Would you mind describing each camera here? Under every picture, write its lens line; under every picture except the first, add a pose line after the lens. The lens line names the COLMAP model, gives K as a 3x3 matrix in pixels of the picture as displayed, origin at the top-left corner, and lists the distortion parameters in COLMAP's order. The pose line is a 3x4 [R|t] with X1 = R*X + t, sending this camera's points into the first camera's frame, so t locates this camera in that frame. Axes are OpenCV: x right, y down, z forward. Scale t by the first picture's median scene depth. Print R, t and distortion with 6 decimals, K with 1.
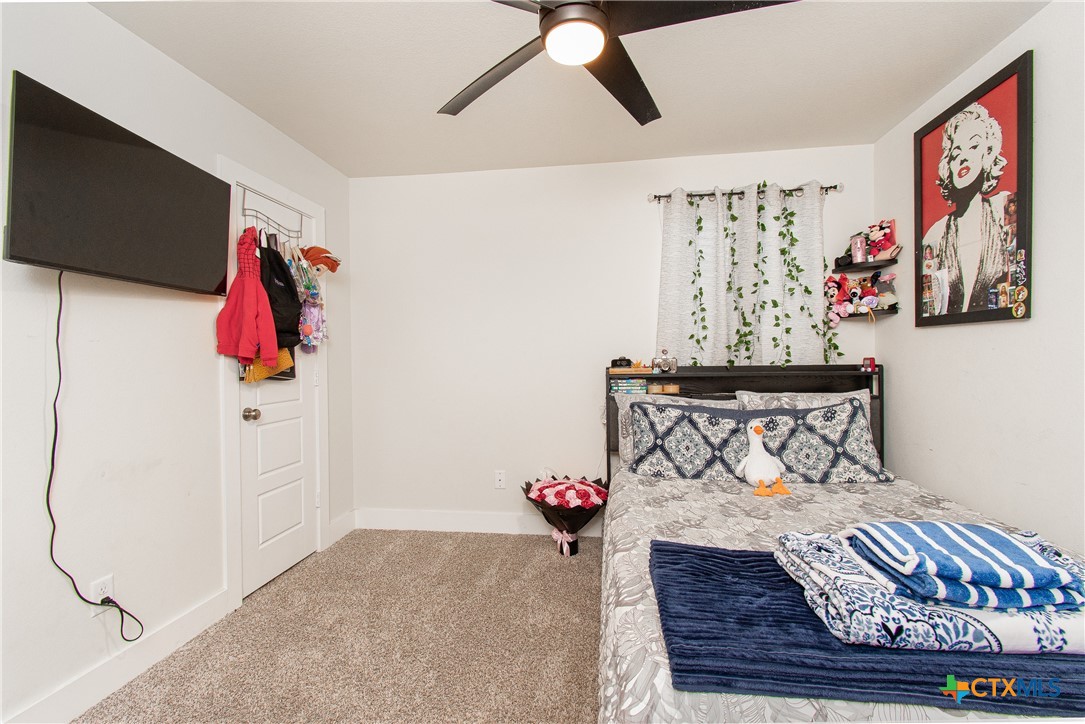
lens RADIAL K [[480.8, 0, 545.1], [0, 480.8, 358.3], [0, 0, 1]] dist [0.001349, -0.001855]
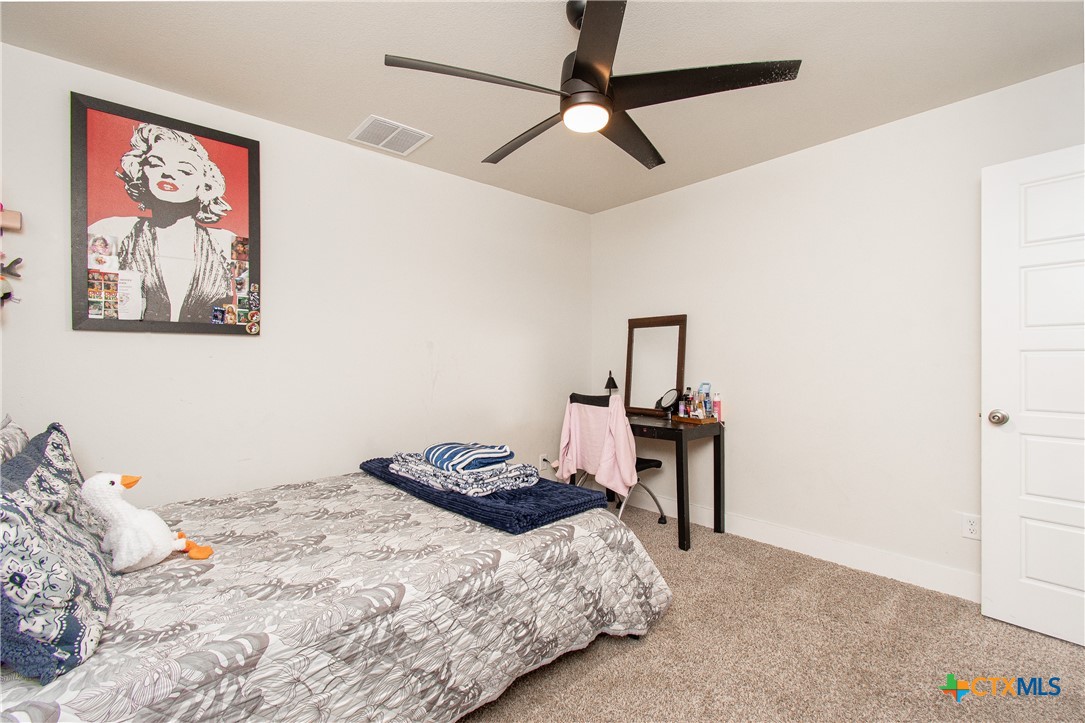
lens RADIAL K [[480.8, 0, 545.2], [0, 480.8, 360.3], [0, 0, 1]] dist [0.001349, -0.001855]
pose [[-0.763078, 0.011002, 0.646212, -0.365749], [0.015908, 0.999872, 0.001763, -0.000469], [-0.646110, 0.011625, -0.763156, 1.100915]]
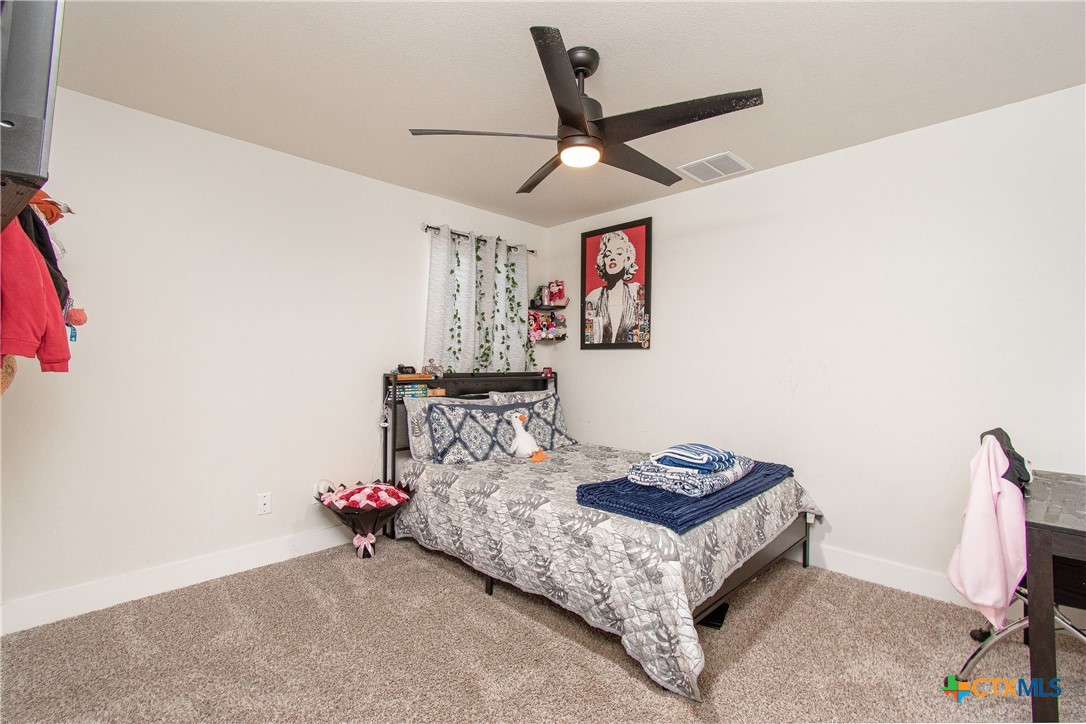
lens RADIAL K [[481.3, 0, 540.7], [0, 481.3, 364.3], [0, 0, 1]] dist [0.001349, -0.001855]
pose [[0.604981, 0.015486, 0.796089, -0.635492], [-0.009949, 0.999880, -0.011889, 0.007797], [-0.796178, -0.000728, 0.605063, 0.101417]]
